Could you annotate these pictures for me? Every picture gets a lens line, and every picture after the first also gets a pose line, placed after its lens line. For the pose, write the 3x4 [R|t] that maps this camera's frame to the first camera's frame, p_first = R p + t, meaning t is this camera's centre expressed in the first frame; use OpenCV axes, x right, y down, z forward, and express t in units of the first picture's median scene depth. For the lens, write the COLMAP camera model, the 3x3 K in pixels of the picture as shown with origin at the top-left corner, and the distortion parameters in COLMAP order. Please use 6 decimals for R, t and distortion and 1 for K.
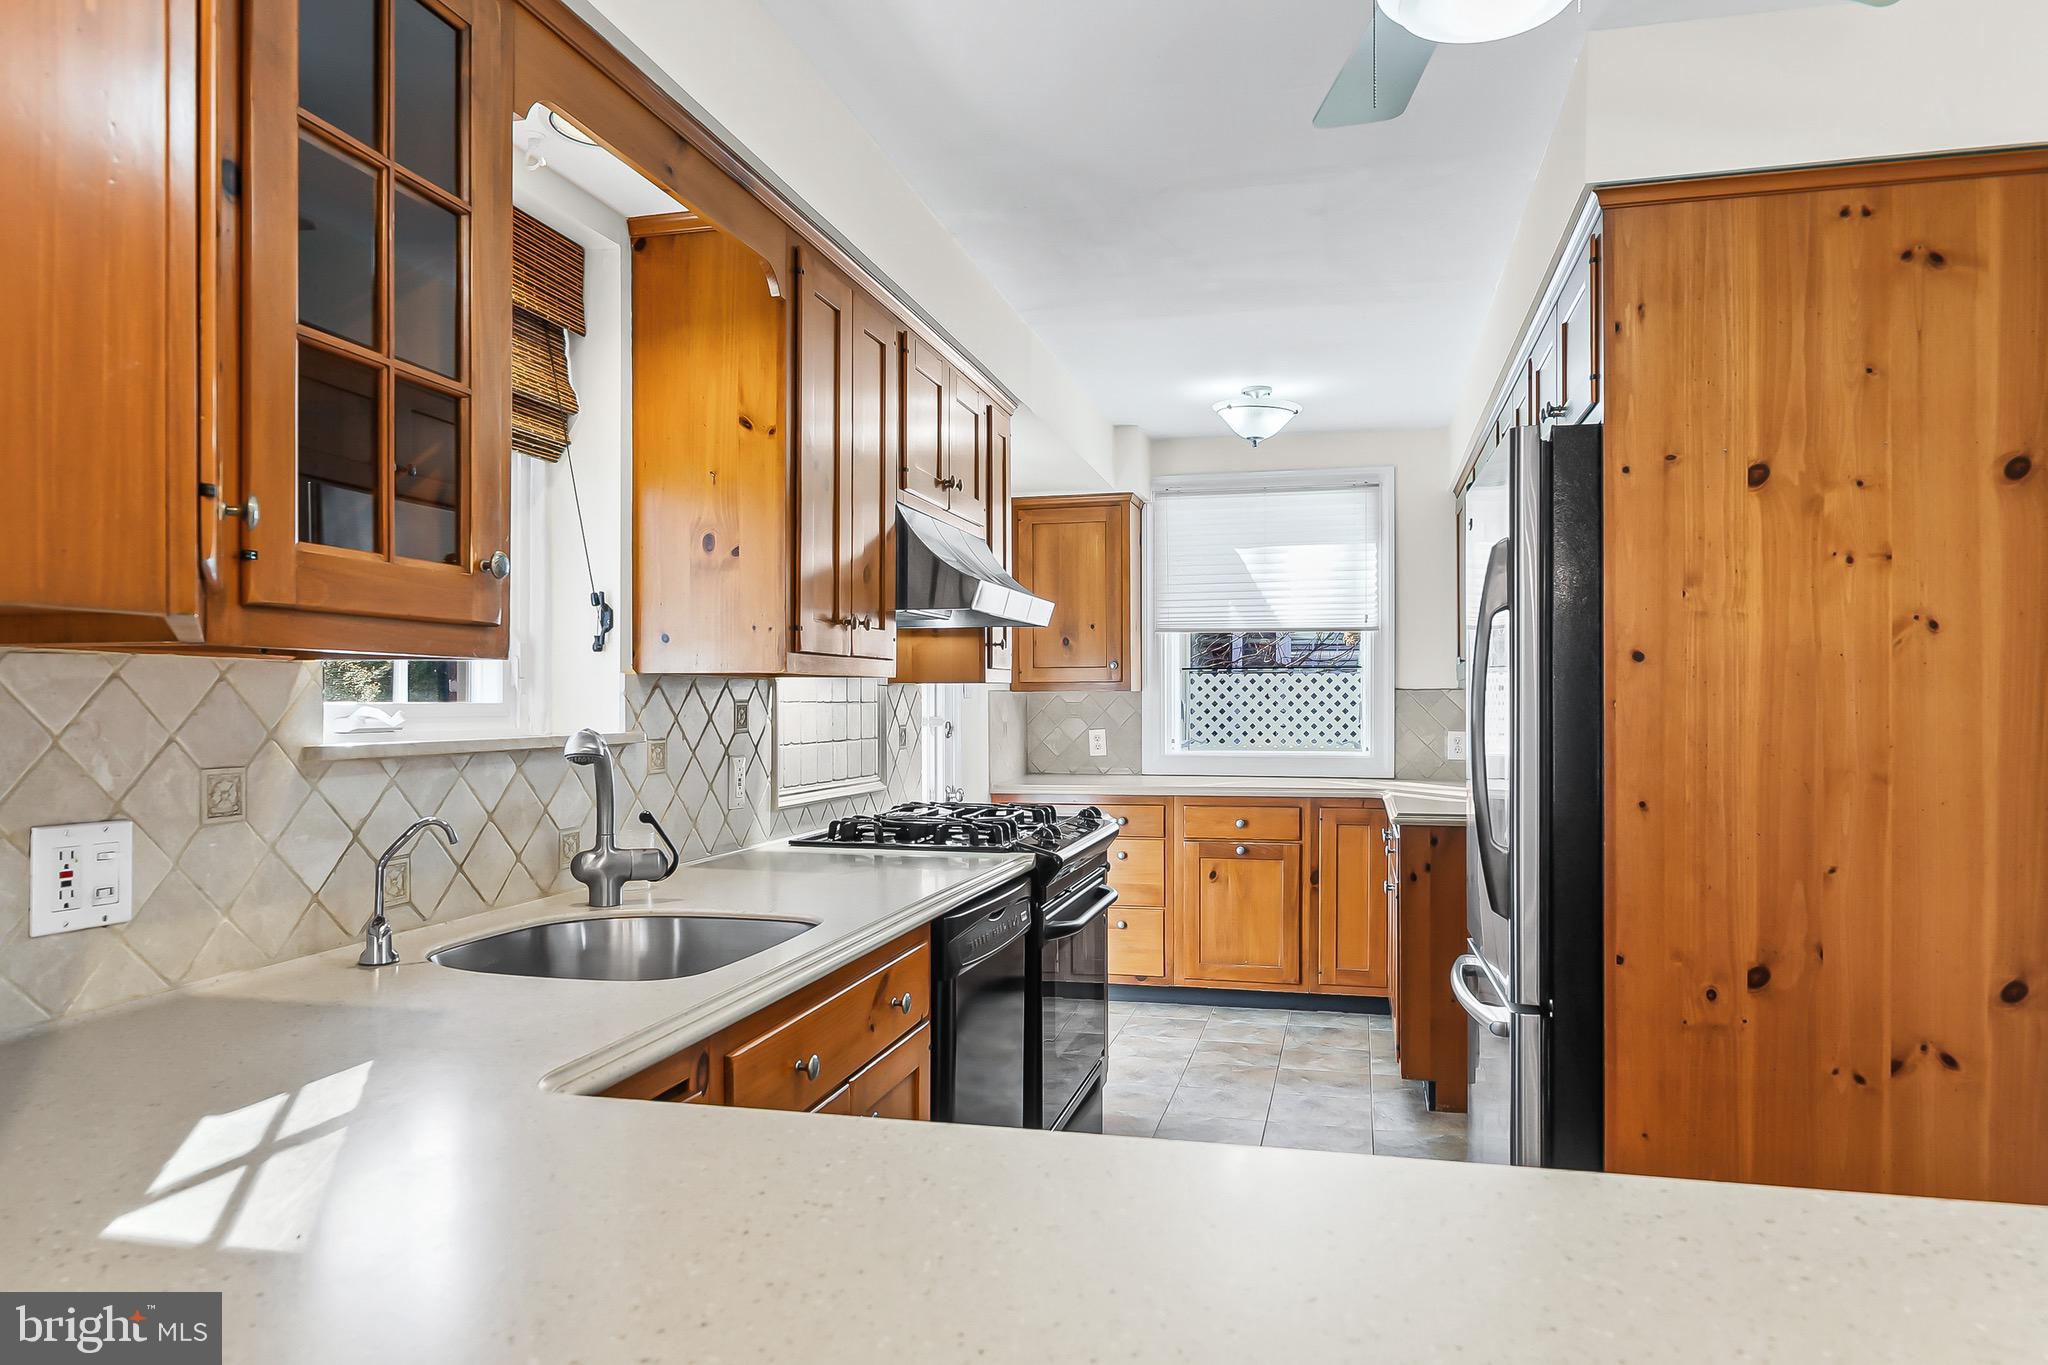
lens RADIAL K [[1298.9, 0, 1018.0], [0, 1298.9, 717.8], [0, 0, 1]] dist [0.005412, -0.000442]
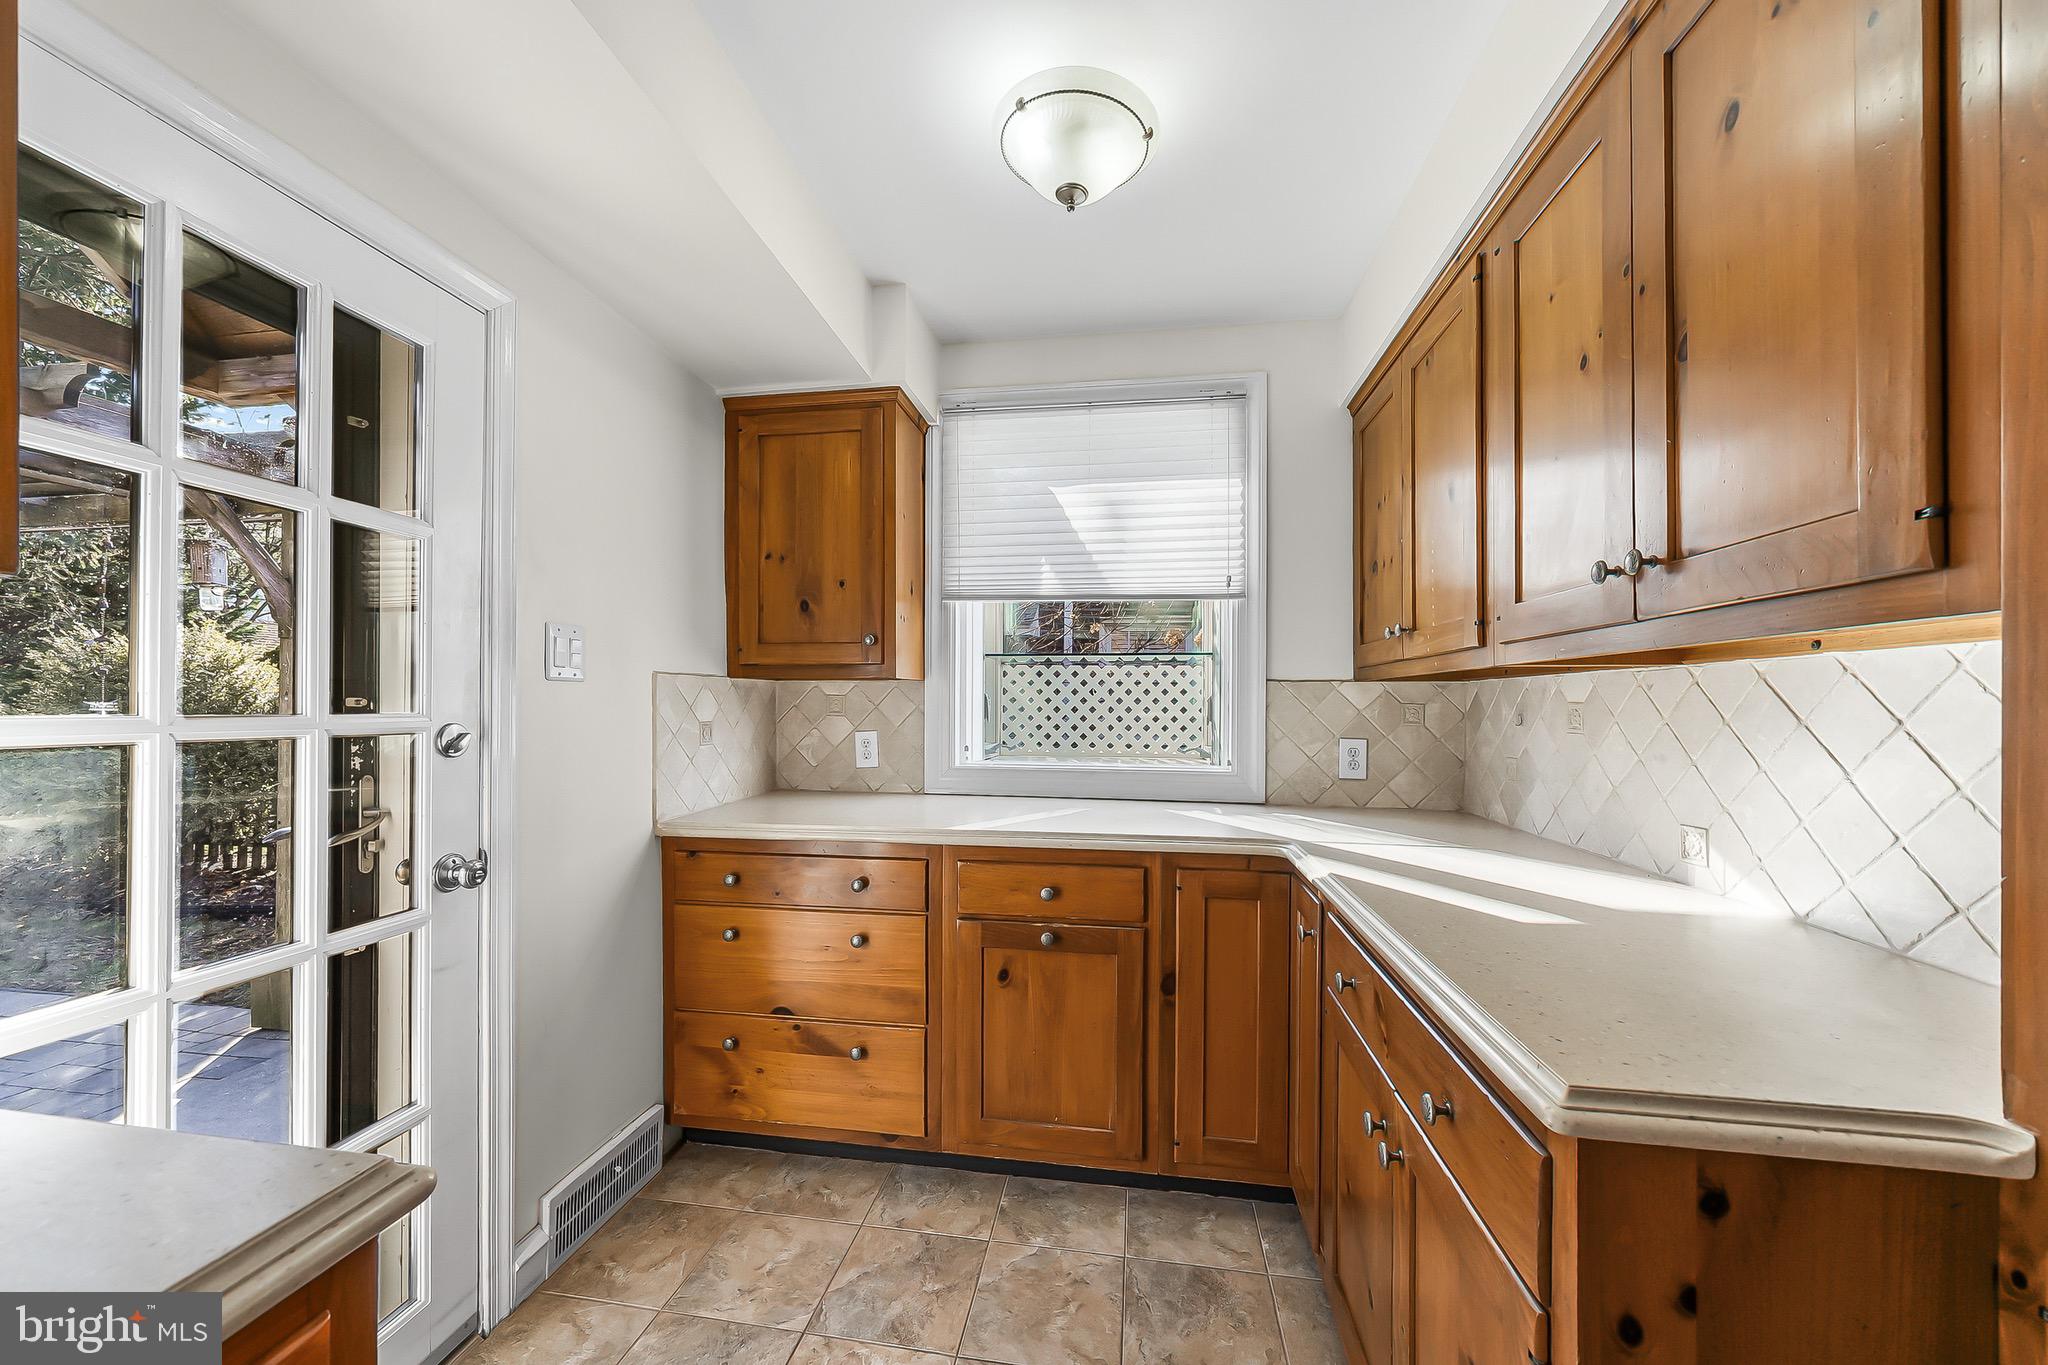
lens RADIAL K [[788.8, 0, 1015.1], [0, 788.8, 699.0], [0, 0, 1]] dist [0.000491, 0.000007]
pose [[0.995739, 0.008603, 0.091809, 0.269084], [-0.006844, 0.999787, -0.019452, -0.004675], [-0.091957, 0.018741, 0.995587, 1.401294]]
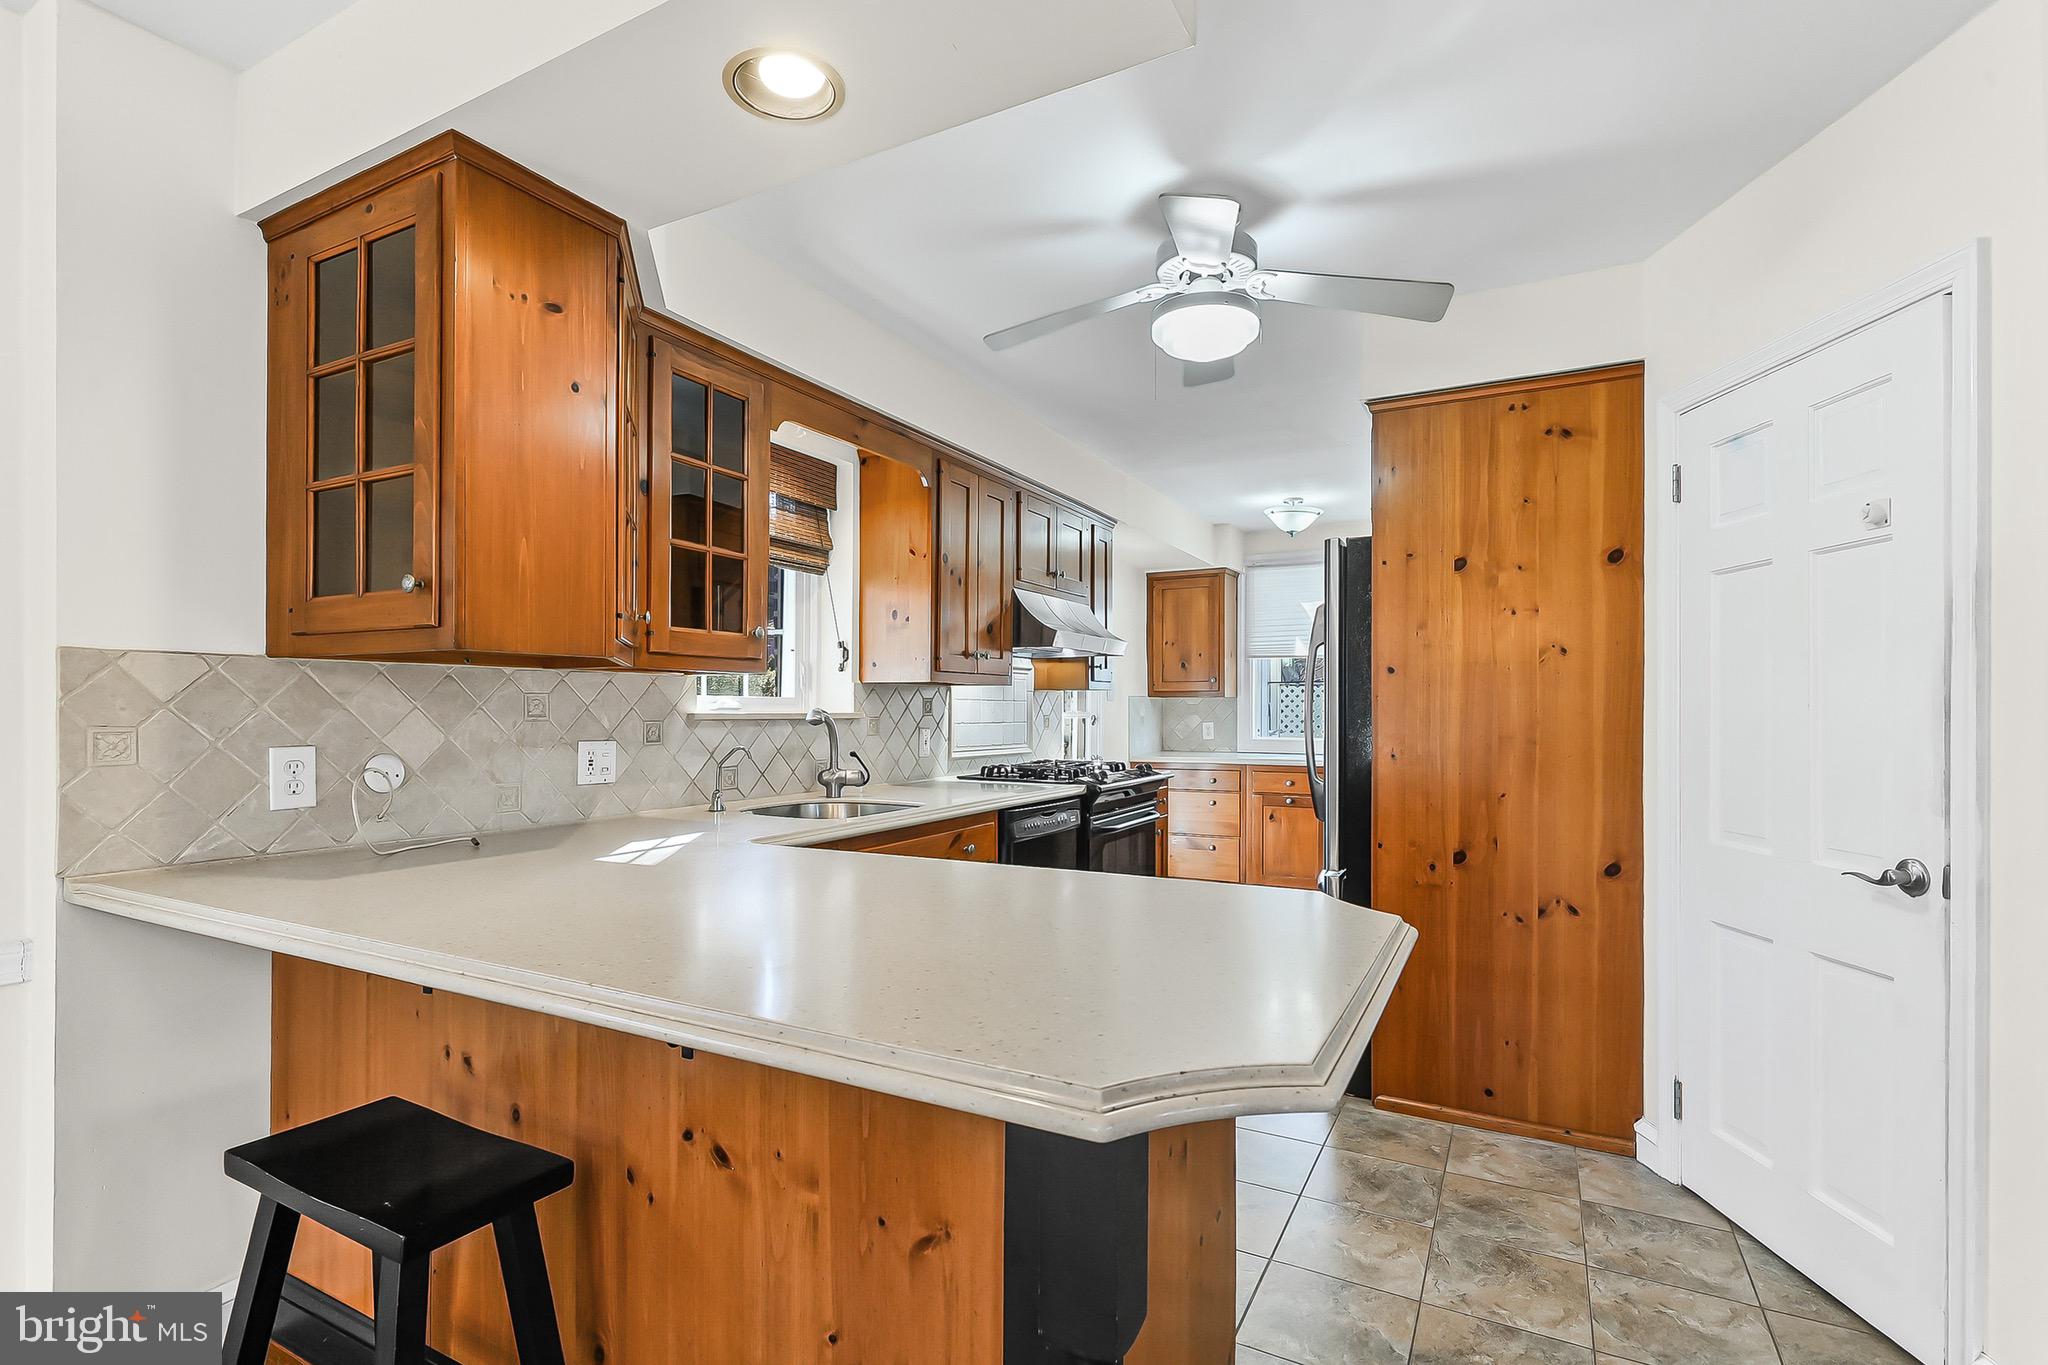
lens RADIAL K [[944.1, 0, 1027.4], [0, 944.1, 718.4], [0, 0, 1]] dist [0.016833, 0.000496]
pose [[0.972208, 0.005596, -0.234053, 0.292537], [-0.006473, 0.999975, -0.002981, 0.022859], [0.234030, 0.004413, 0.972219, -0.328090]]
